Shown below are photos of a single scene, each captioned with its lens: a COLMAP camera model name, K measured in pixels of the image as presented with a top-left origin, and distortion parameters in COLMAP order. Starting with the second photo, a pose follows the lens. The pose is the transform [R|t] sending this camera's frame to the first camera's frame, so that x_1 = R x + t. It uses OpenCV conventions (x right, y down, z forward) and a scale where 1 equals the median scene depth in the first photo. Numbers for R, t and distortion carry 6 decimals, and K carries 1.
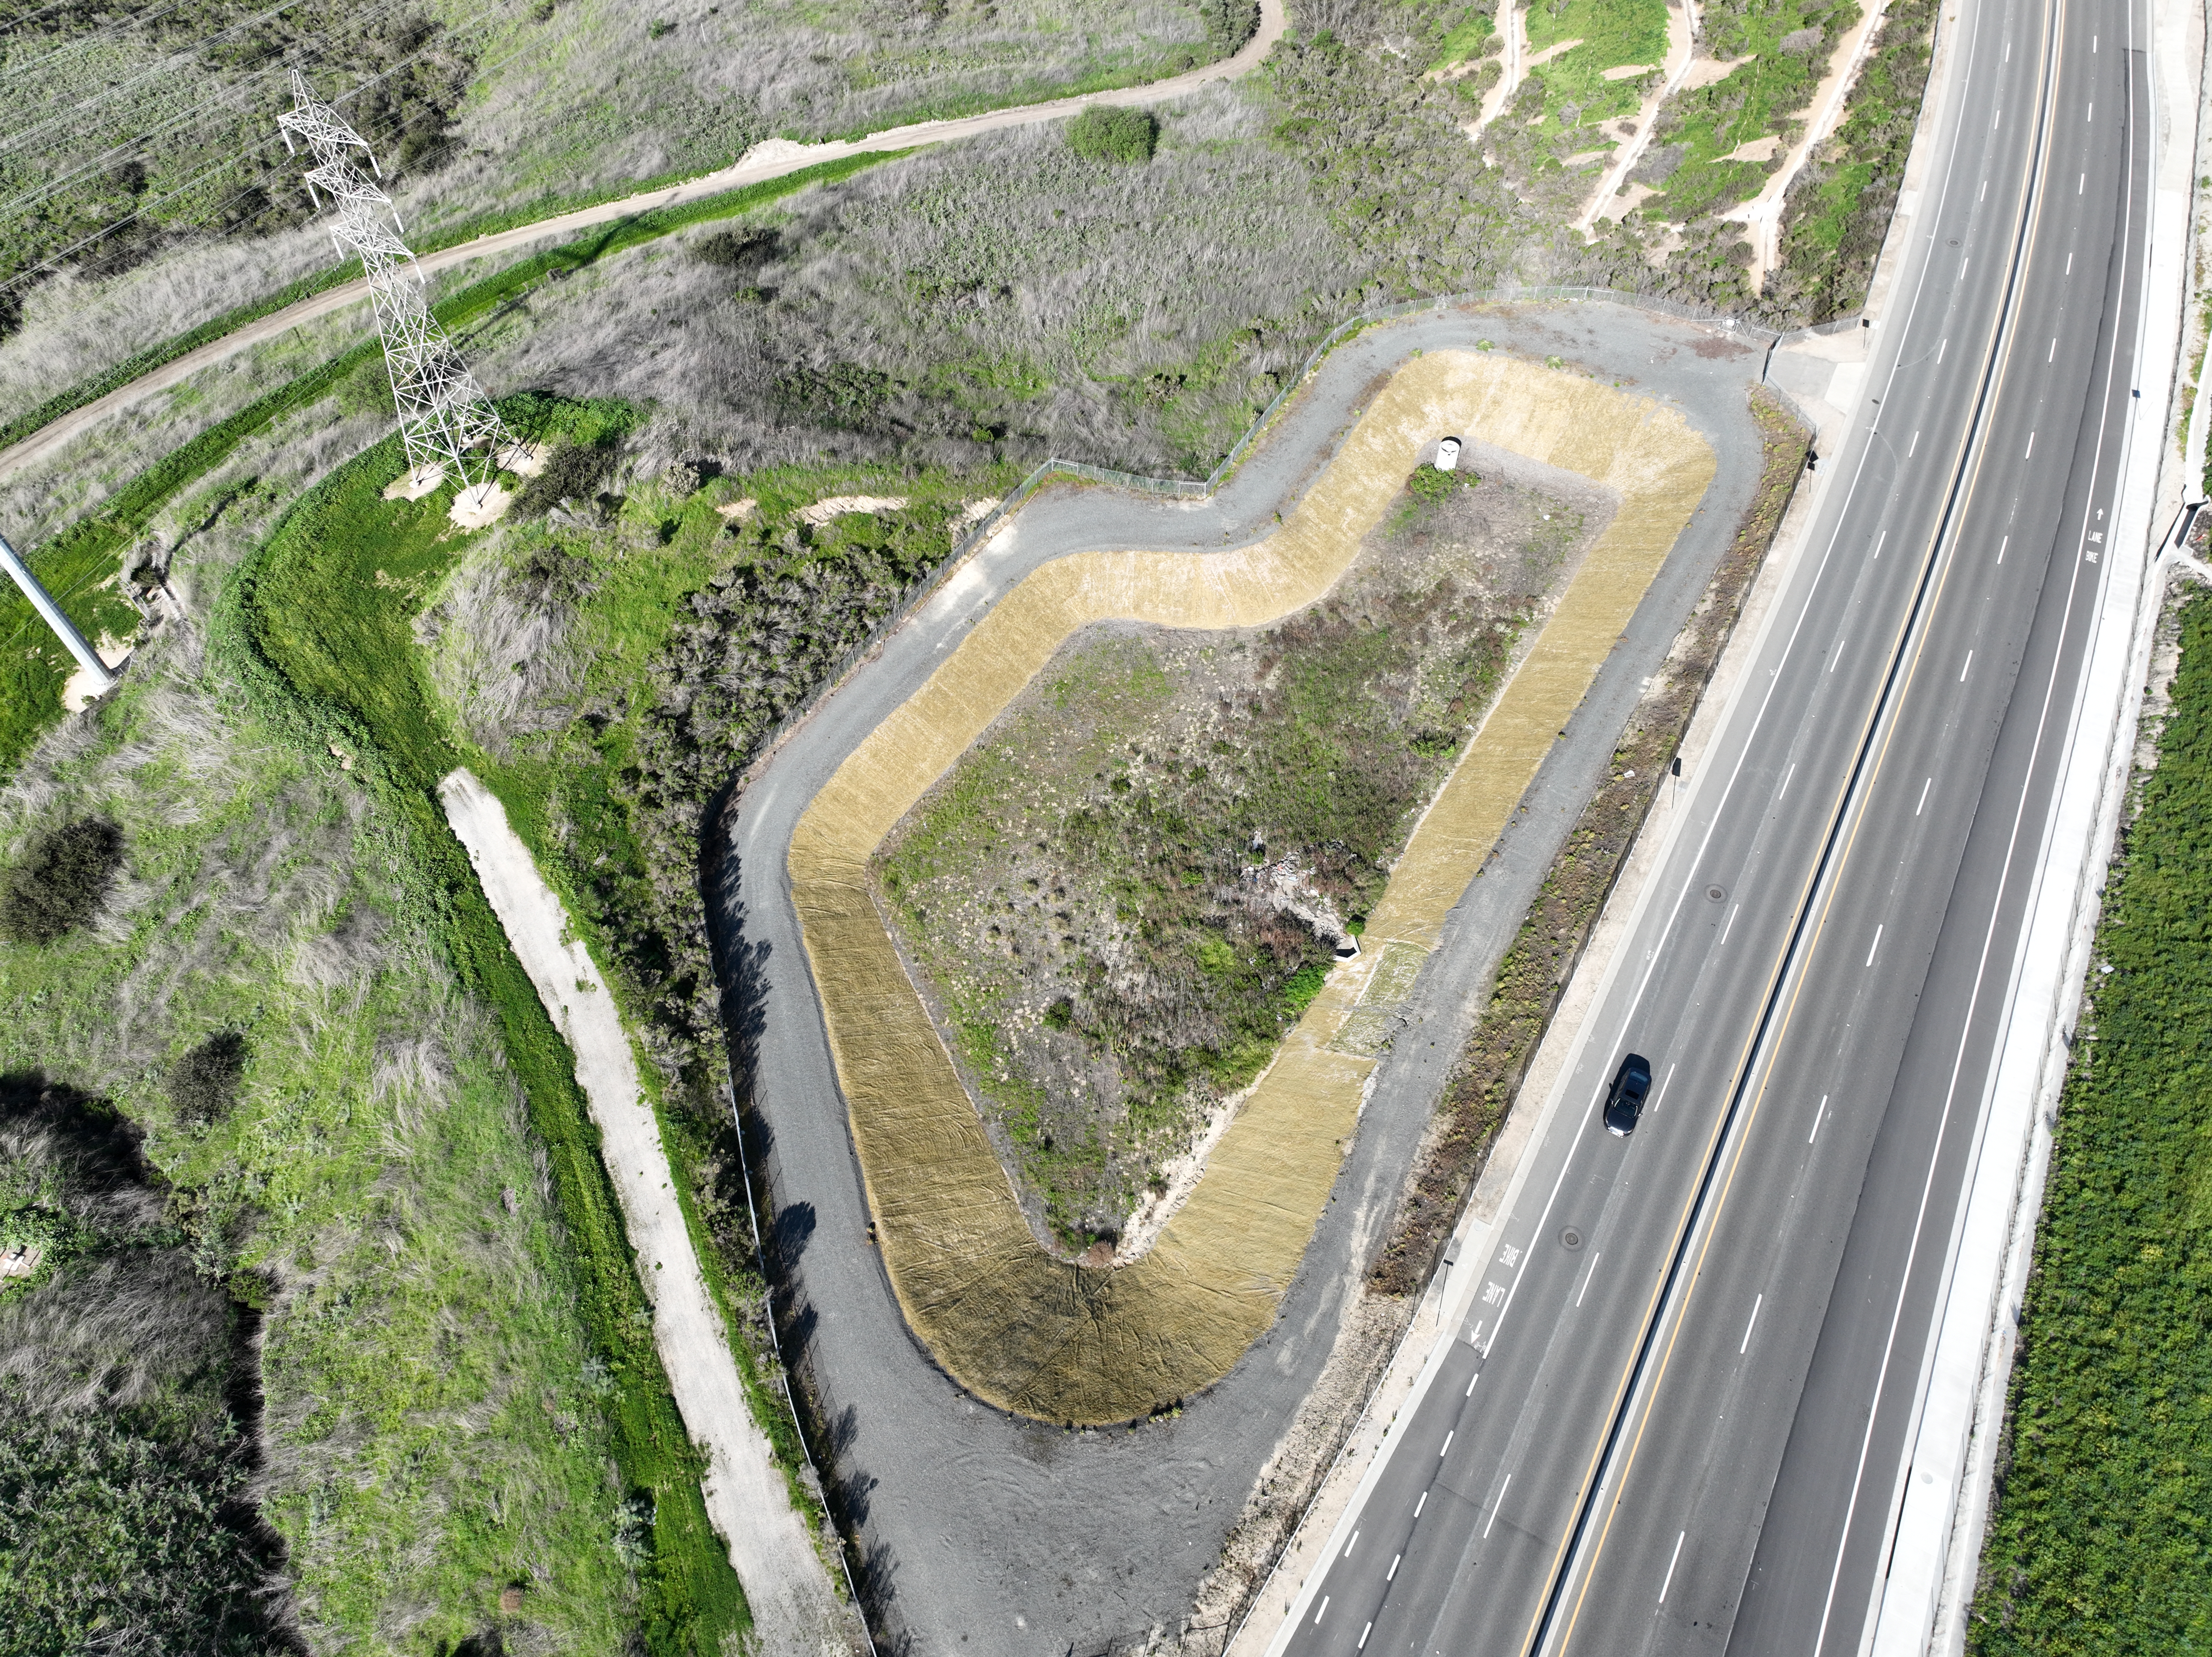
lens RADIAL K [[1539.1, 0, 1106.0], [0, 1539.1, 828.5], [0, 0, 1]] dist [0.004337, 0.009322]
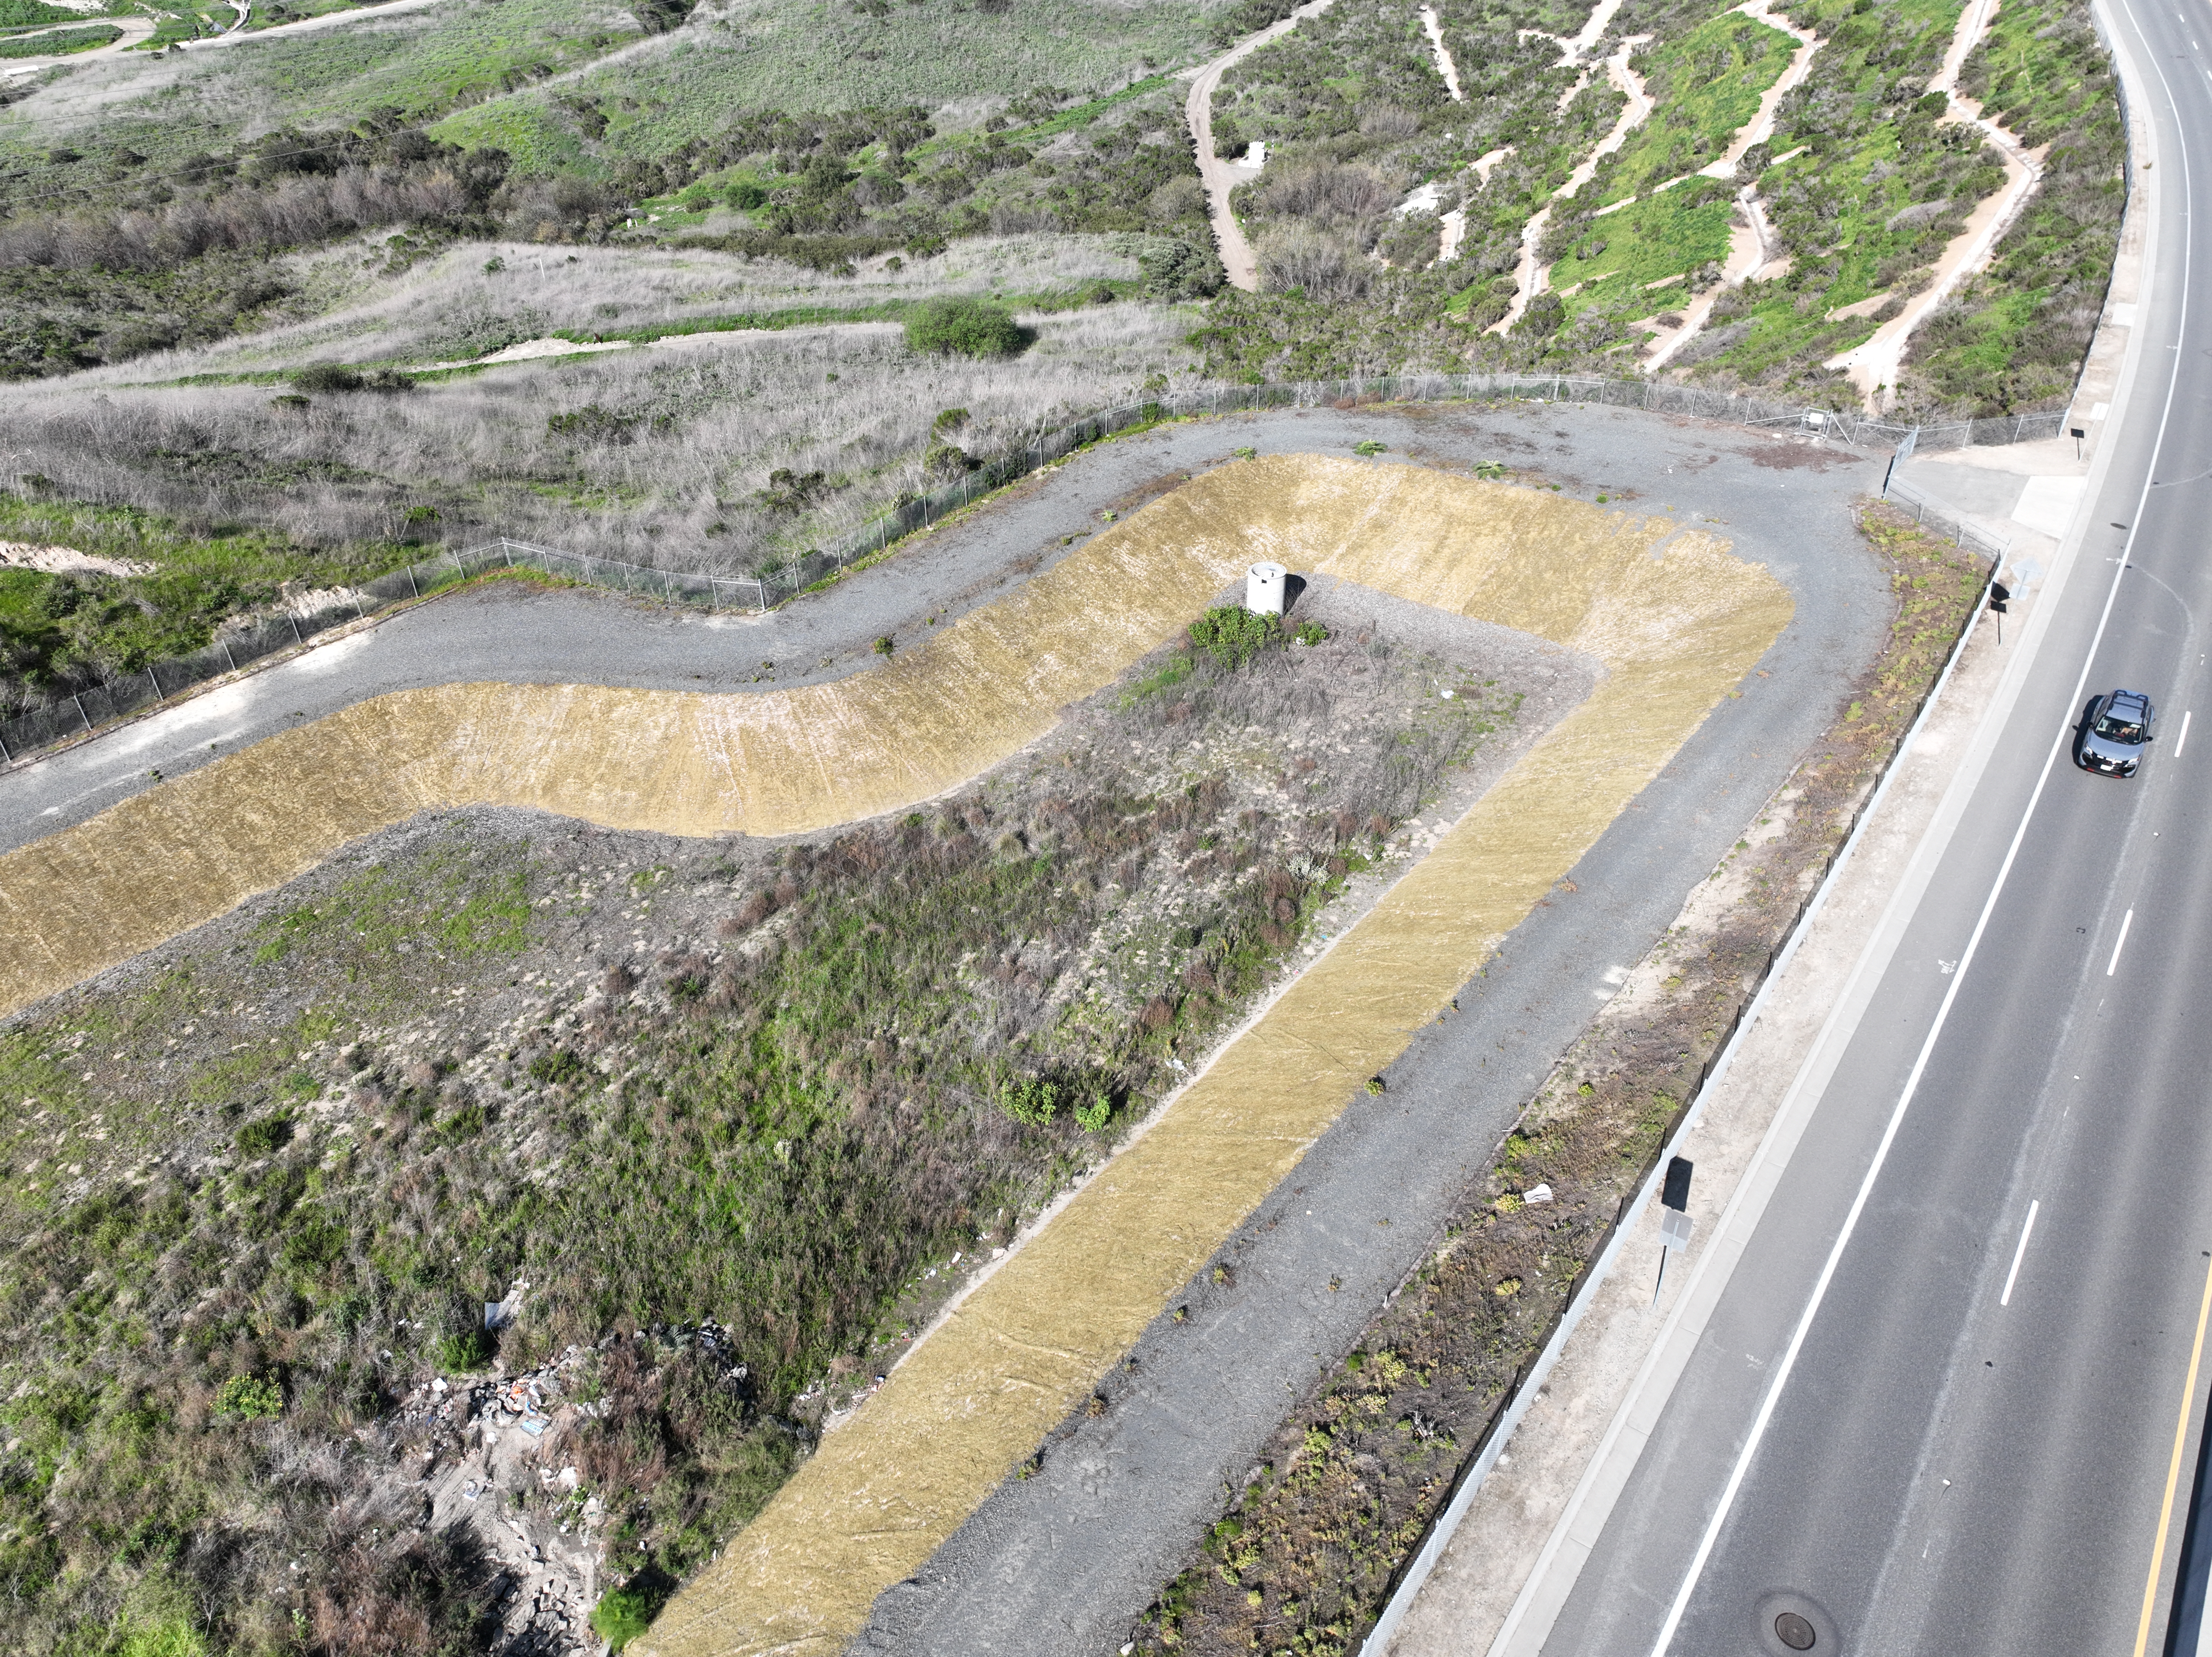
lens RADIAL K [[1549.4, 0, 1108.4], [0, 1549.4, 820.5], [0, 0, 1]] dist [0.000822, 0.013136]
pose [[0.993725, 0.056137, -0.096748, 0.276286], [-0.083763, 0.946698, -0.311040, 0.001494], [0.074130, 0.317192, 0.945460, 0.644790]]
